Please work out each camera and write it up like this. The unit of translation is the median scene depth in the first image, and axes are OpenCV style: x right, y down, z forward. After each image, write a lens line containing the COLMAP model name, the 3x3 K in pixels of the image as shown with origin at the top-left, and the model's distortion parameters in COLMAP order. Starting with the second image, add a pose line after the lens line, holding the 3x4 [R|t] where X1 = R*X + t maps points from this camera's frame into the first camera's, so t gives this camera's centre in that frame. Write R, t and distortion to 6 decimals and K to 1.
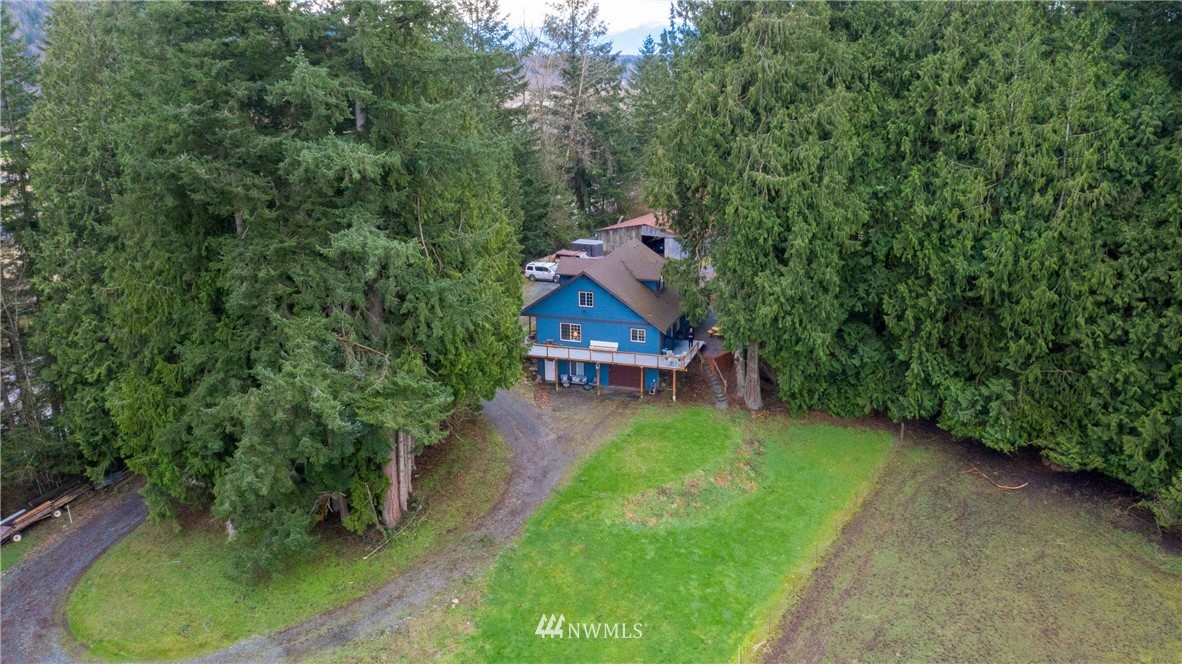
lens RADIAL K [[925.9, 0, 590.3], [0, 925.9, 331.8], [0, 0, 1]] dist [-0.024873, 0.003297]
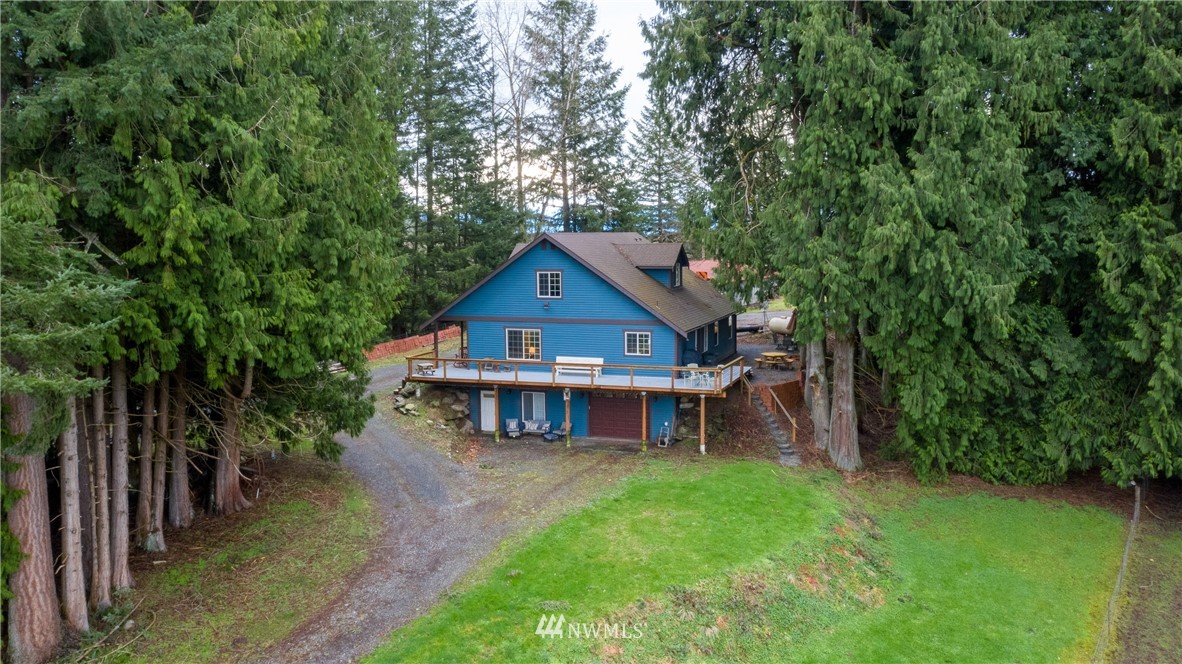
lens RADIAL K [[925.9, 0, 593.0], [0, 925.9, 332.7], [0, 0, 1]] dist [-0.024873, 0.003297]
pose [[0.999895, 0.004977, -0.013612, 0.033421], [-0.007429, 0.982424, -0.186514, 0.111342], [0.012444, 0.186595, 0.982358, 0.459799]]
